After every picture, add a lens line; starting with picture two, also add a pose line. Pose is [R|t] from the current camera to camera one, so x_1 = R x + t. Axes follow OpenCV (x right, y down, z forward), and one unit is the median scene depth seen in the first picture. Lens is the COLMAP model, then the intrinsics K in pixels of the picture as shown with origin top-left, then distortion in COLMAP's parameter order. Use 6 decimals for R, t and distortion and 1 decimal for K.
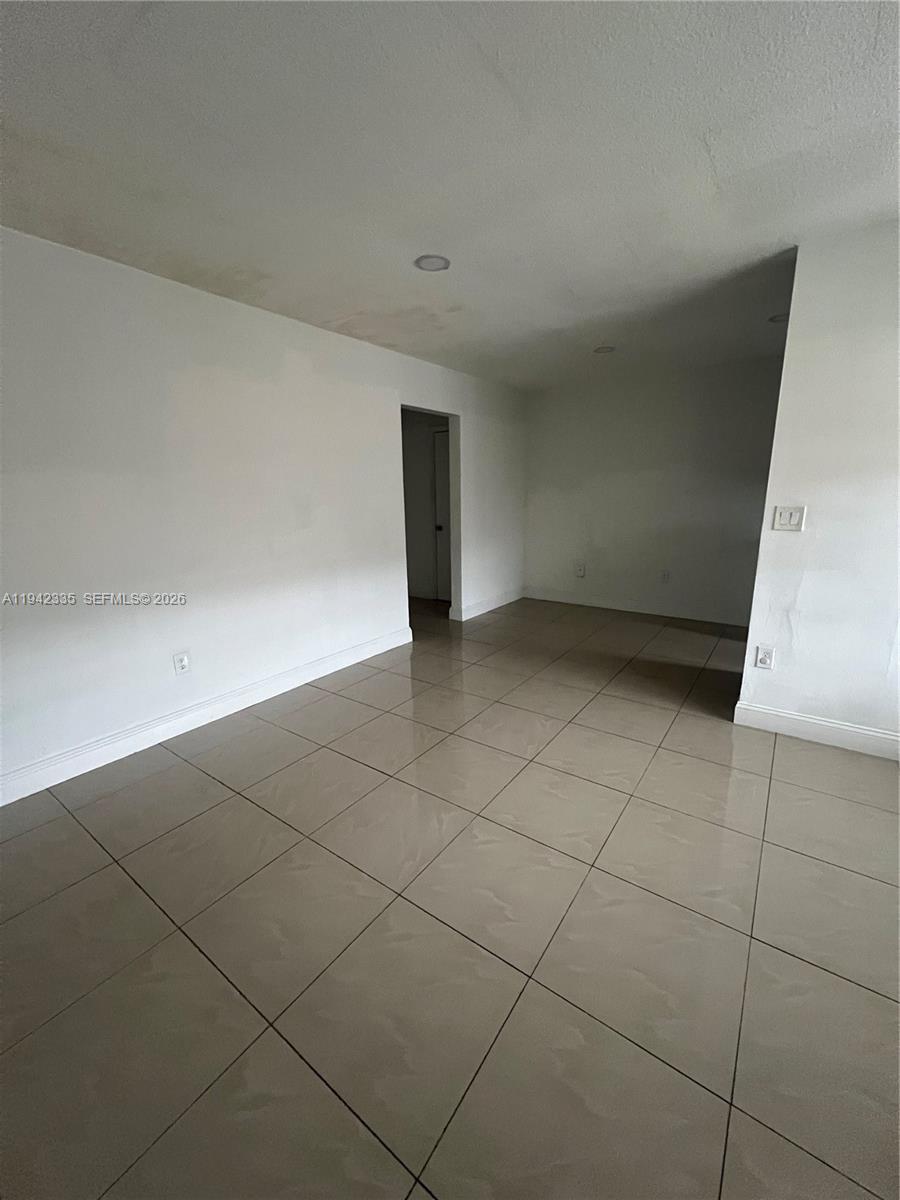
lens RADIAL K [[478.9, 0, 450.0], [0, 478.9, 600.0], [0, 0, 1]] dist [0.000977, 0.000000]
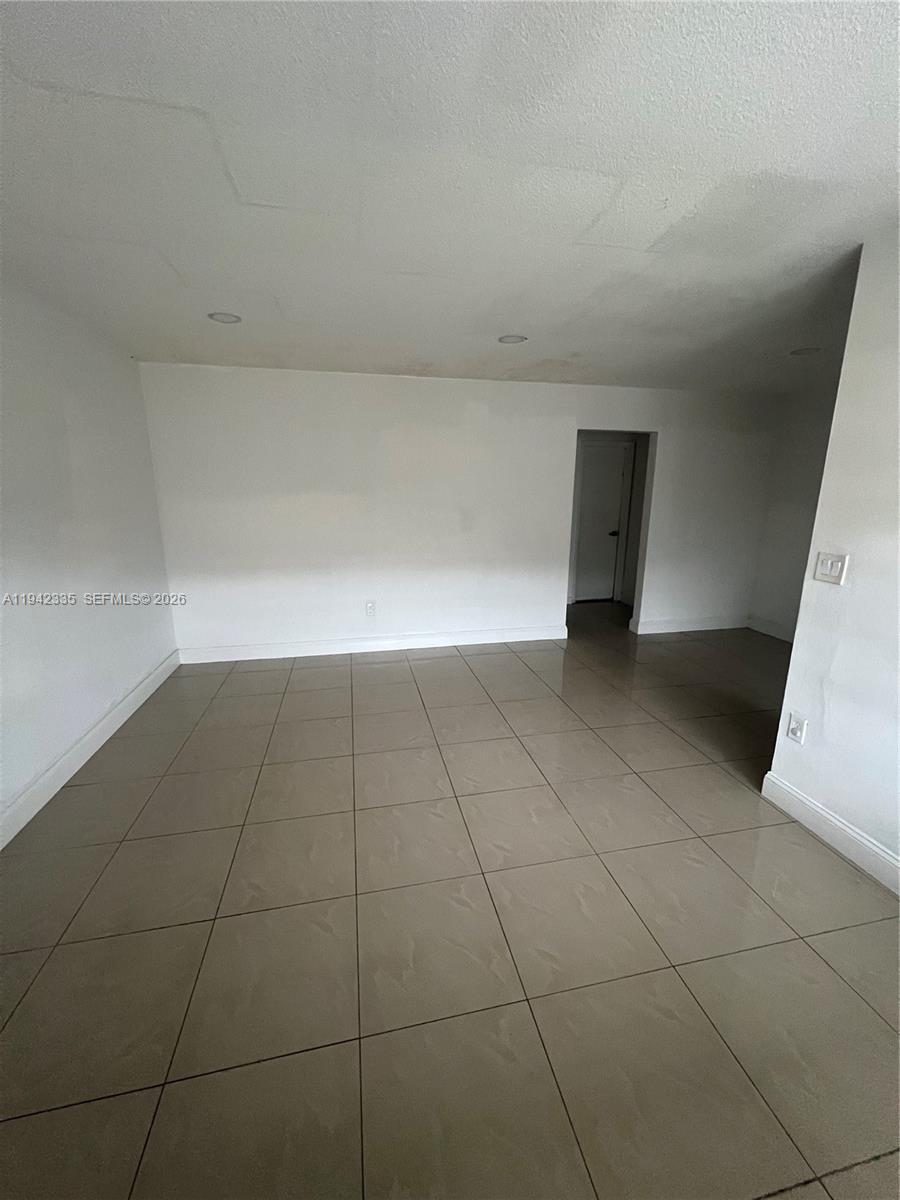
lens RADIAL K [[478.9, 0, 450.0], [0, 478.9, 600.0], [0, 0, 1]] dist [0.000977, 0.000000]
pose [[0.738871, 0.171587, -0.651634, 0.695109], [-0.165801, 0.983600, 0.071002, -0.059291], [0.653130, 0.055580, 0.755203, -0.047989]]
